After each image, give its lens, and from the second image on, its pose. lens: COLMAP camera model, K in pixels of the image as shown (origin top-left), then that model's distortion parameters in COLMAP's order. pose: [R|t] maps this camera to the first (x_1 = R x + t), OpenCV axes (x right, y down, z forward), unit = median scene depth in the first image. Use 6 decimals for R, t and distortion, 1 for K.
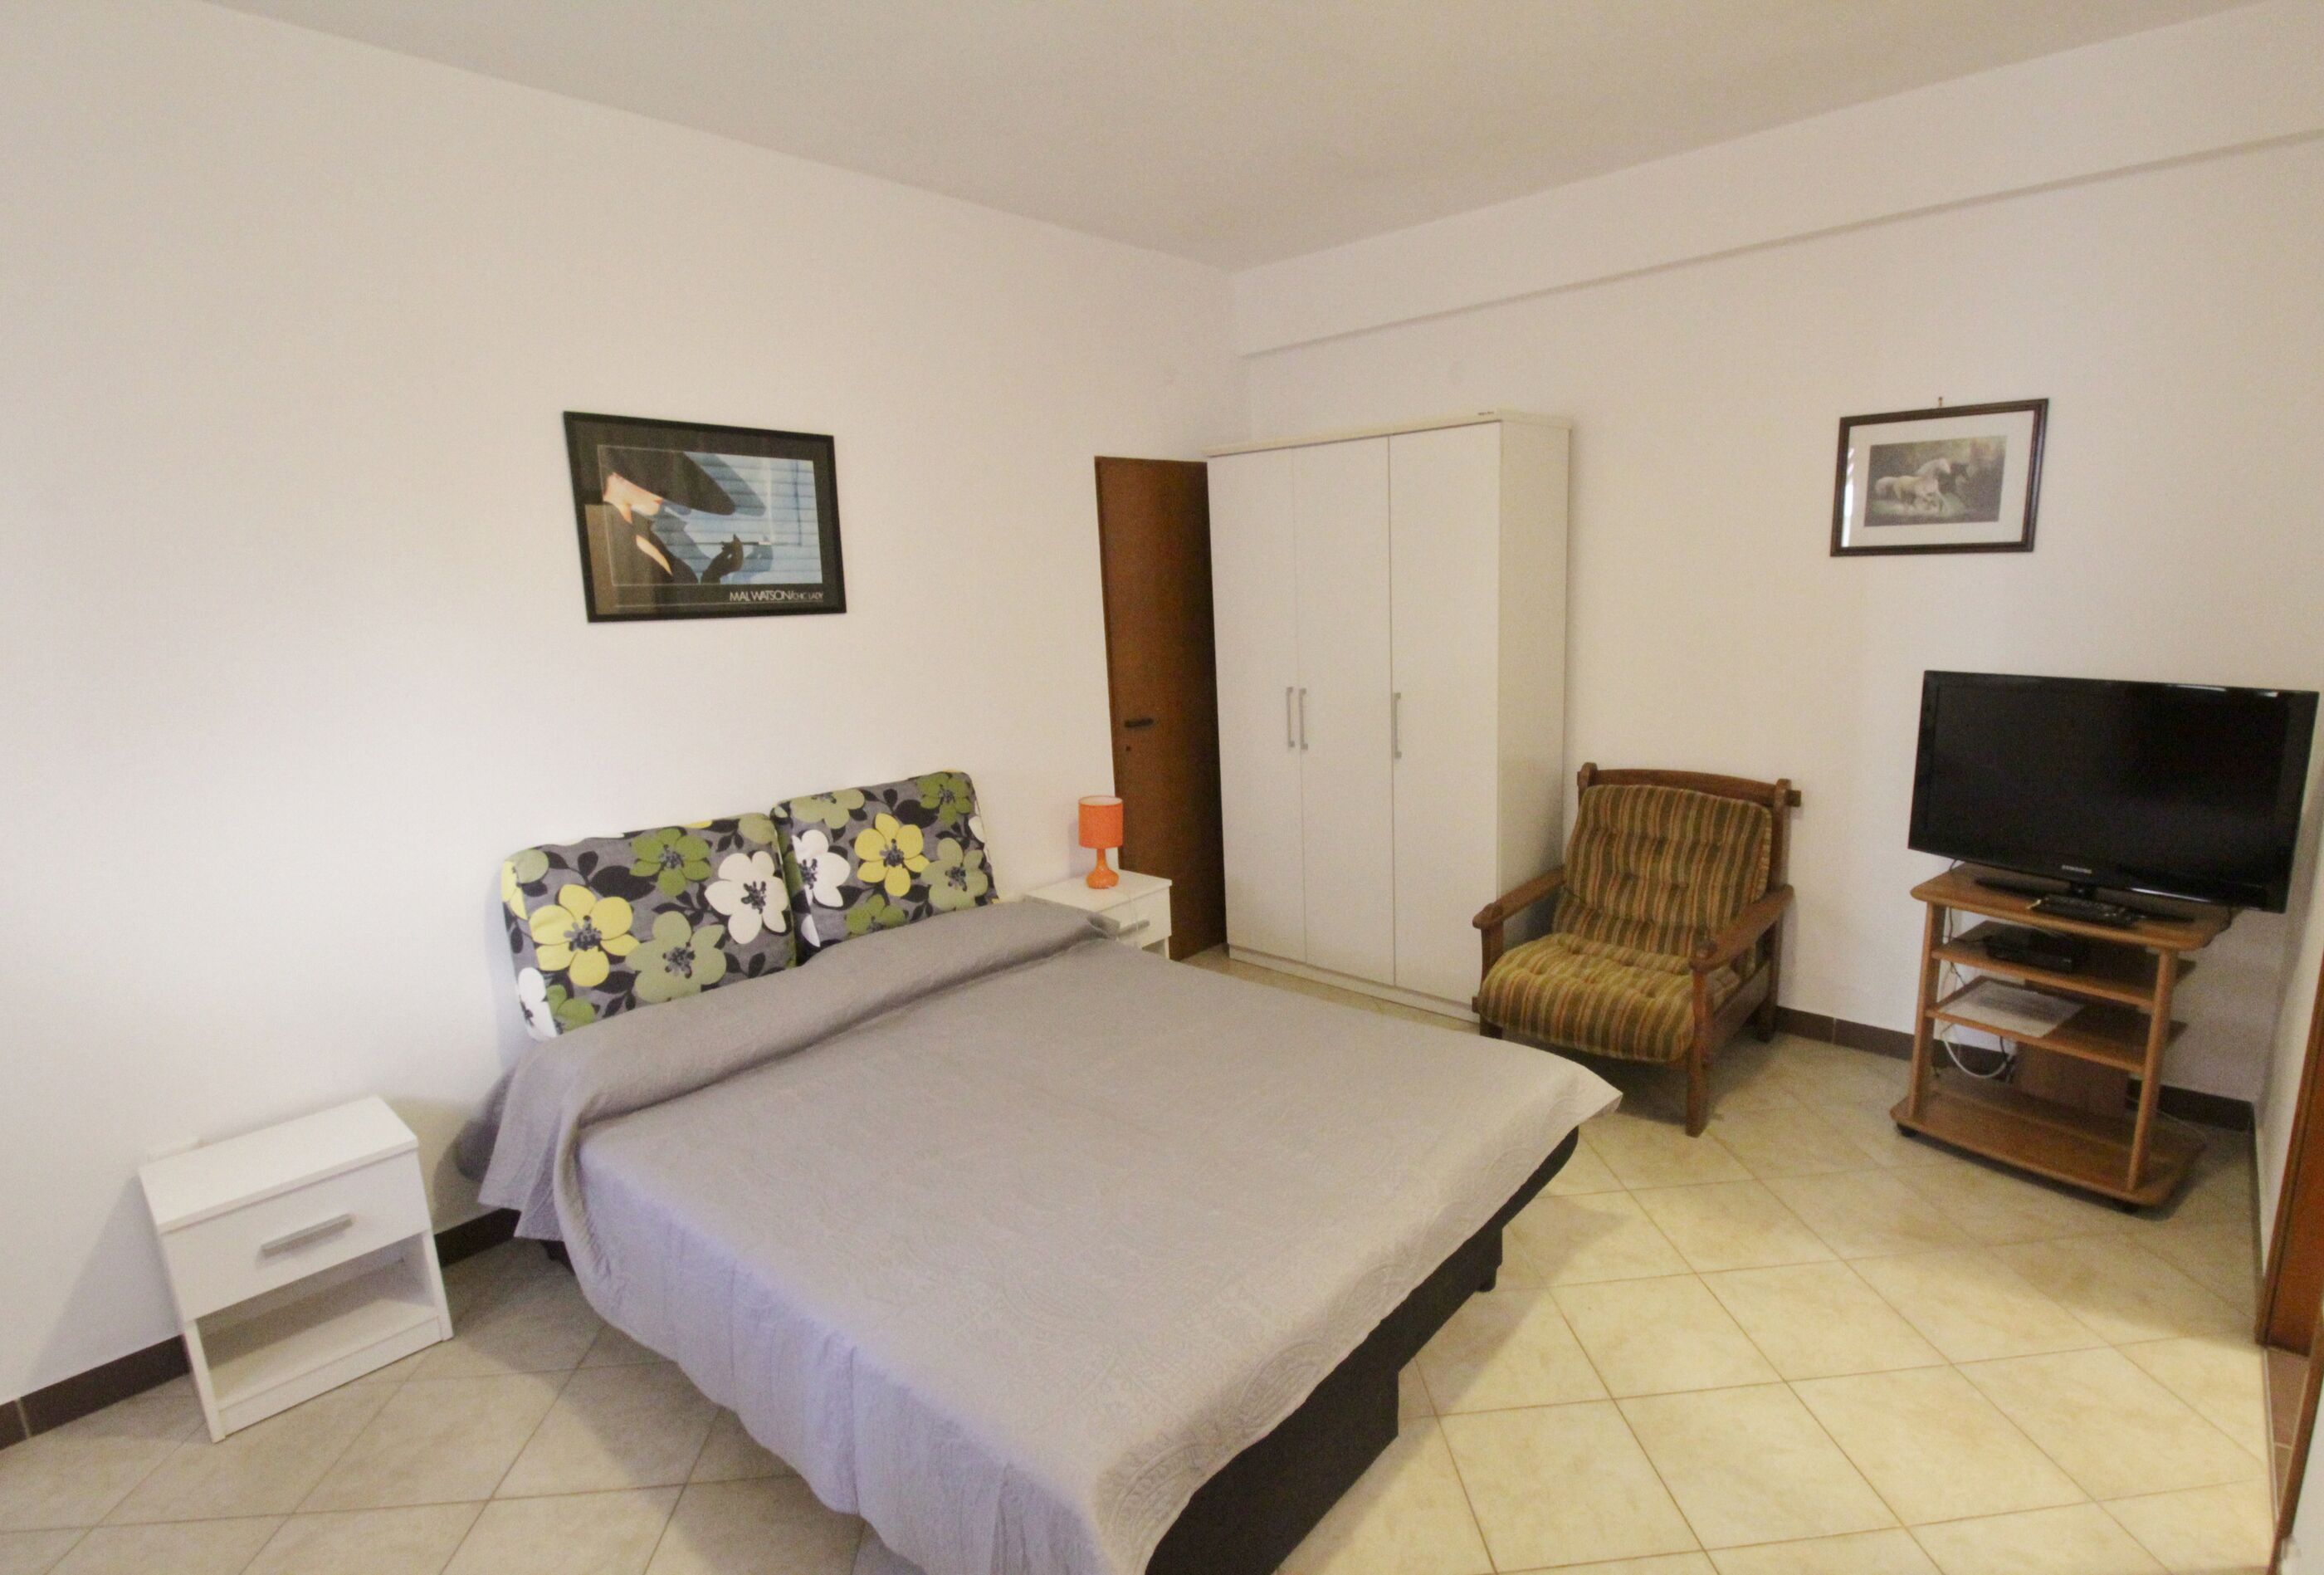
lens RADIAL K [[1121.3, 0, 1205.0], [0, 1121.3, 788.1], [0, 0, 1]] dist [-0.000053, -0.011458]
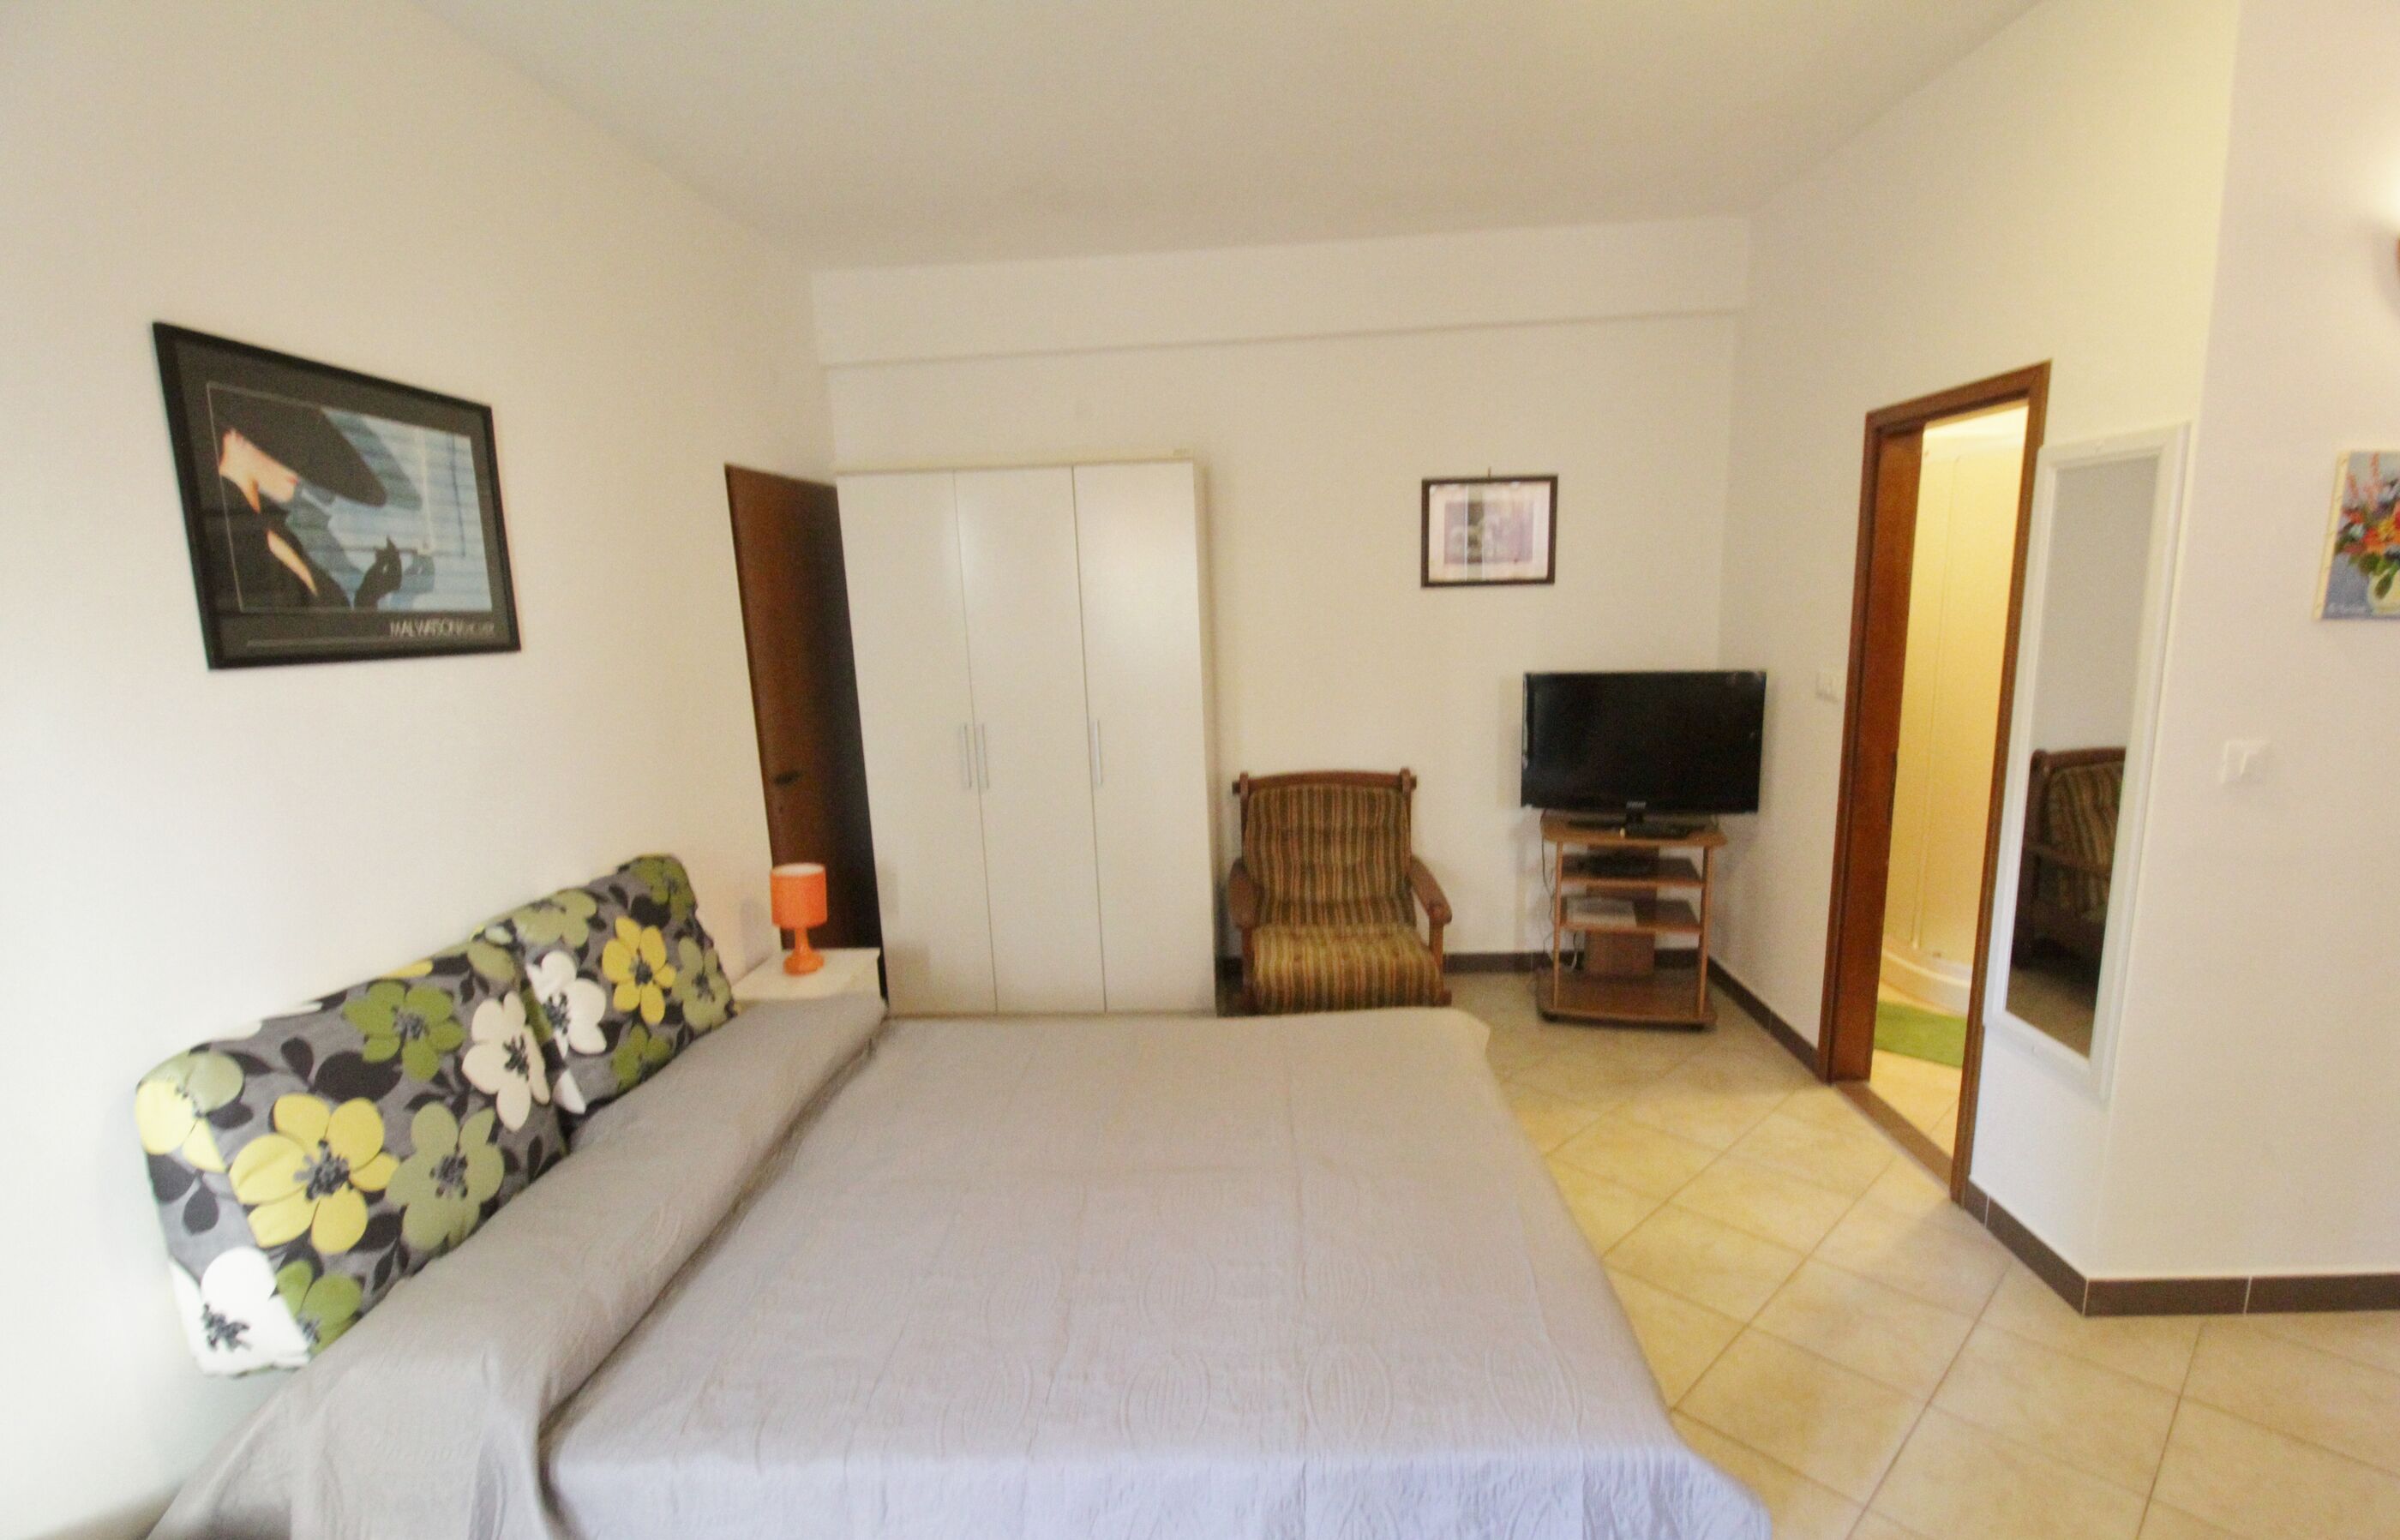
lens RADIAL K [[1122.2, 0, 1226.6], [0, 1122.2, 802.9], [0, 0, 1]] dist [-0.000779, -0.013407]
pose [[0.779195, -0.107421, 0.617507, -0.447395], [0.124177, 0.992133, 0.015899, -0.015536], [-0.614357, 0.064292, 0.786404, 0.169791]]
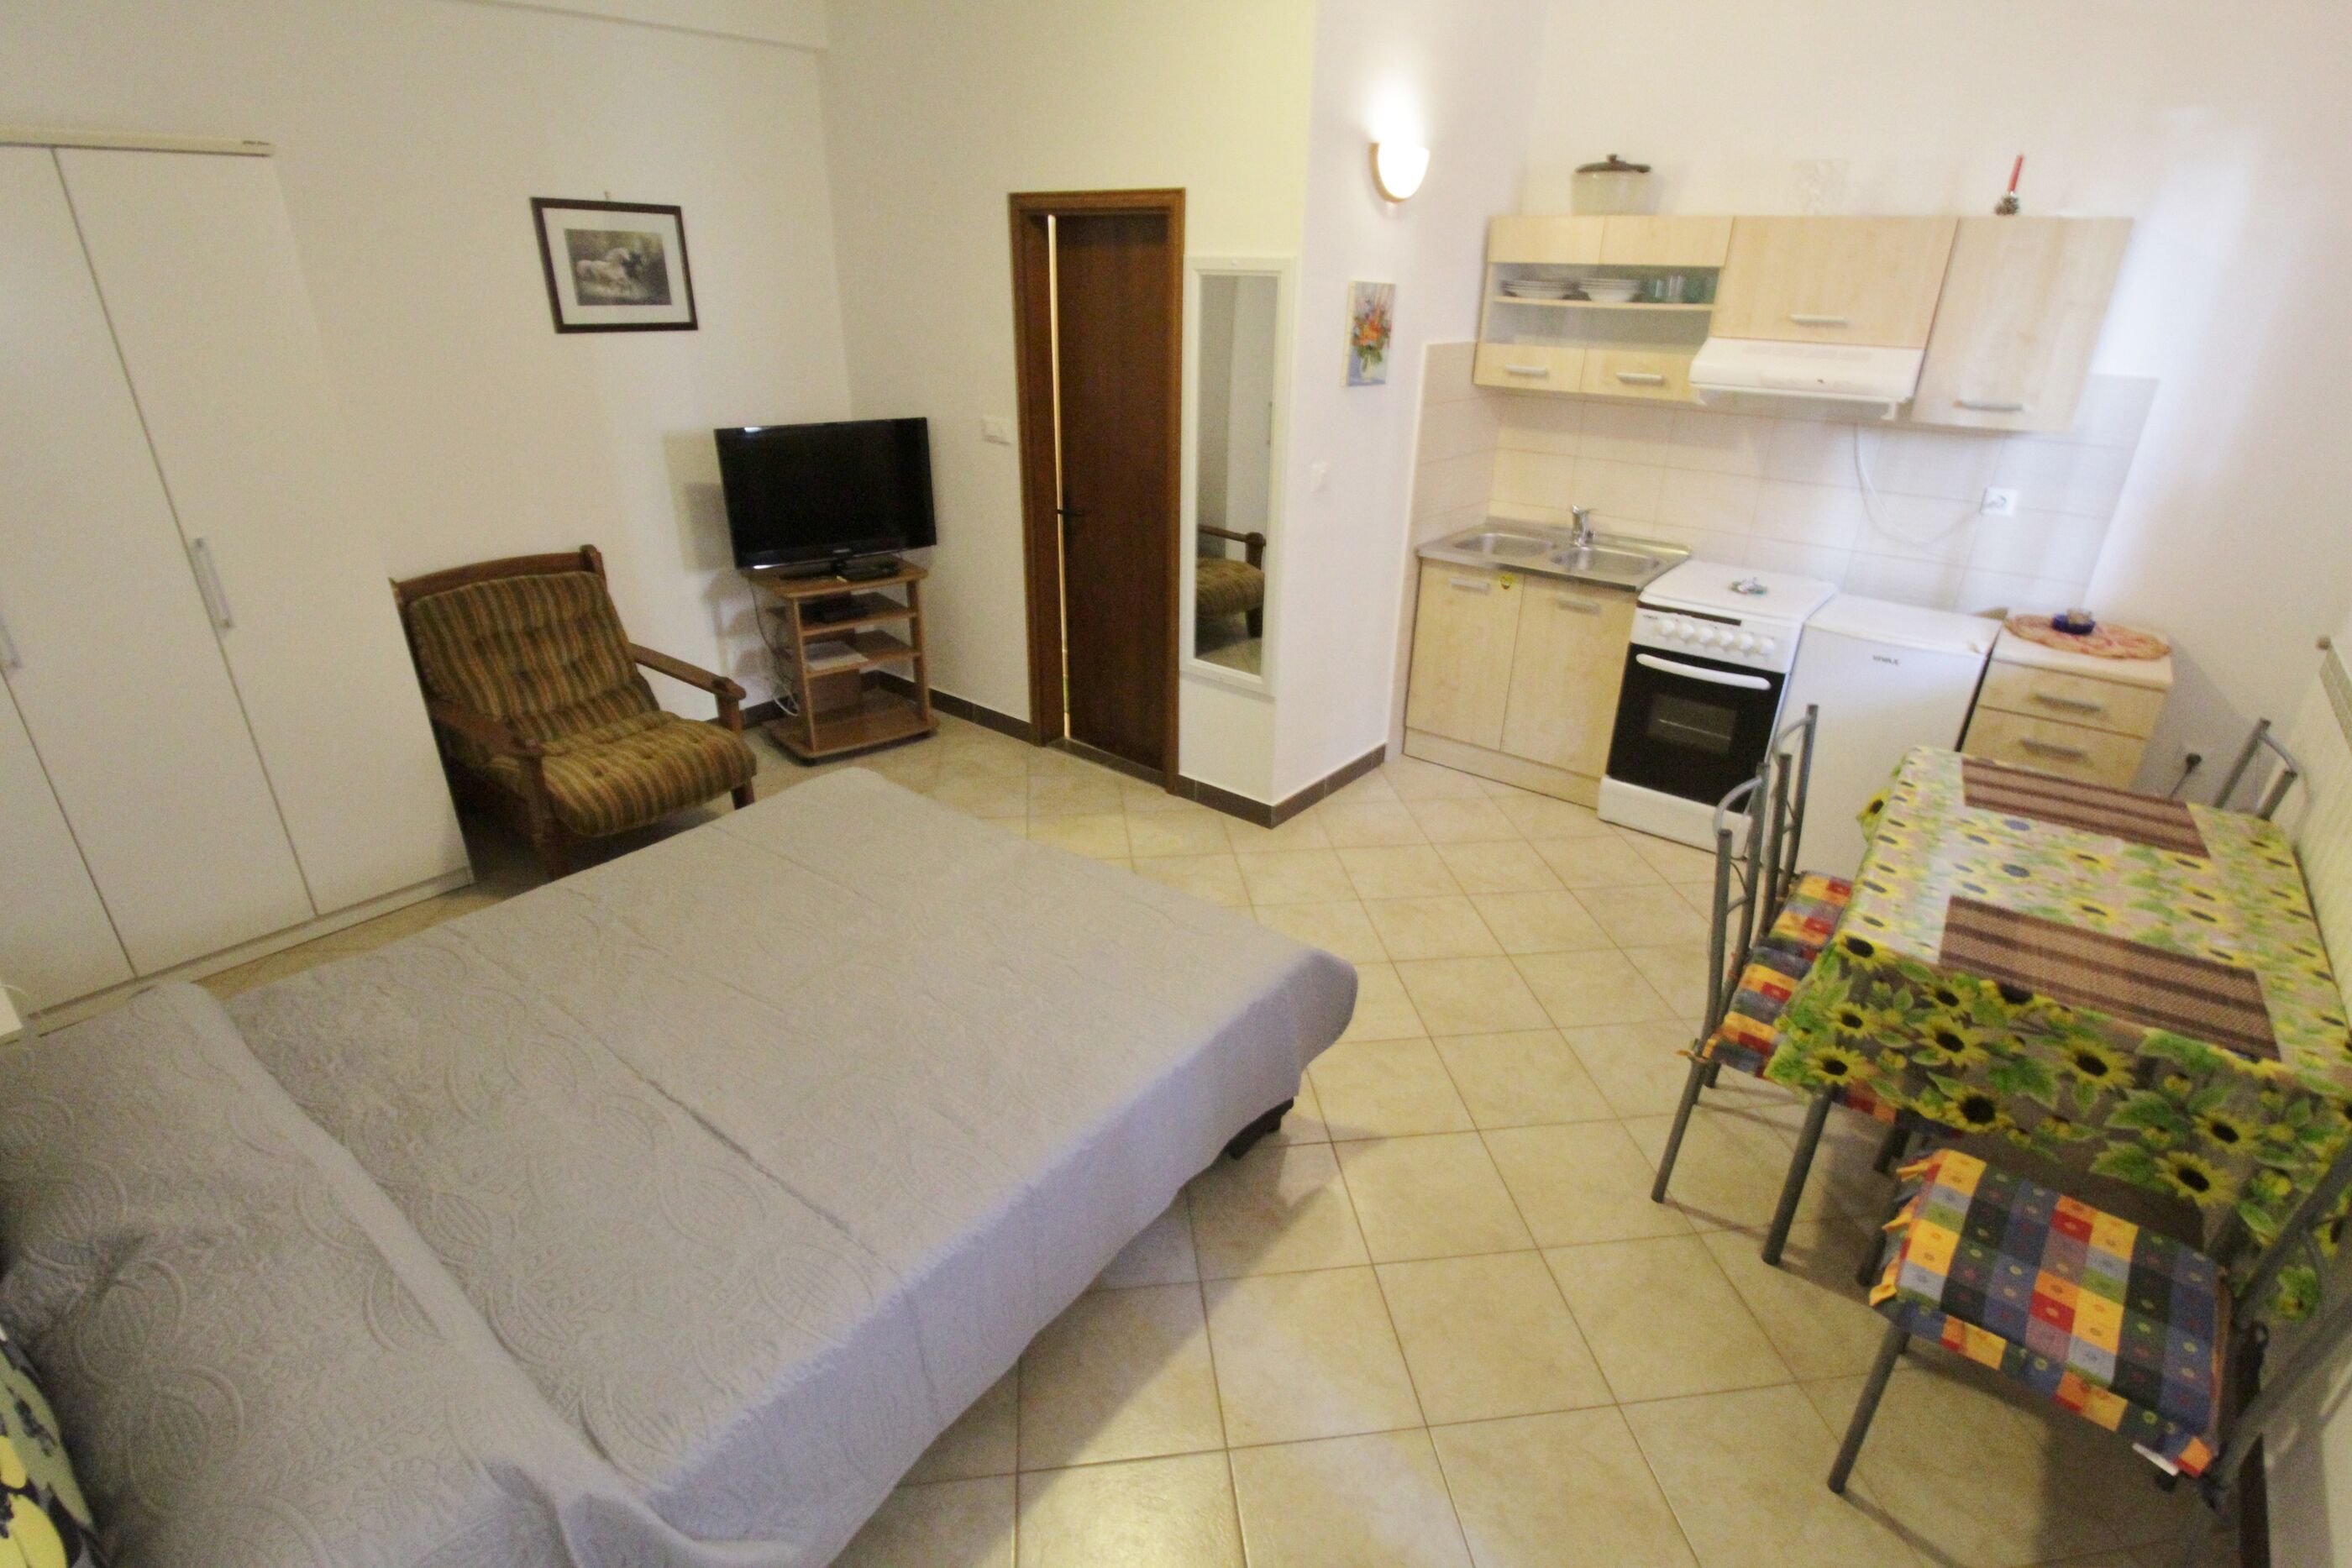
lens RADIAL K [[1120.4, 0, 1197.8], [0, 1120.4, 783.3], [0, 0, 1]] dist [0.001533, -0.010393]
pose [[-0.050664, -0.383564, 0.922123, -0.700112], [0.173415, 0.905905, 0.386346, -0.131009], [-0.983545, 0.179484, 0.020619, 0.471905]]
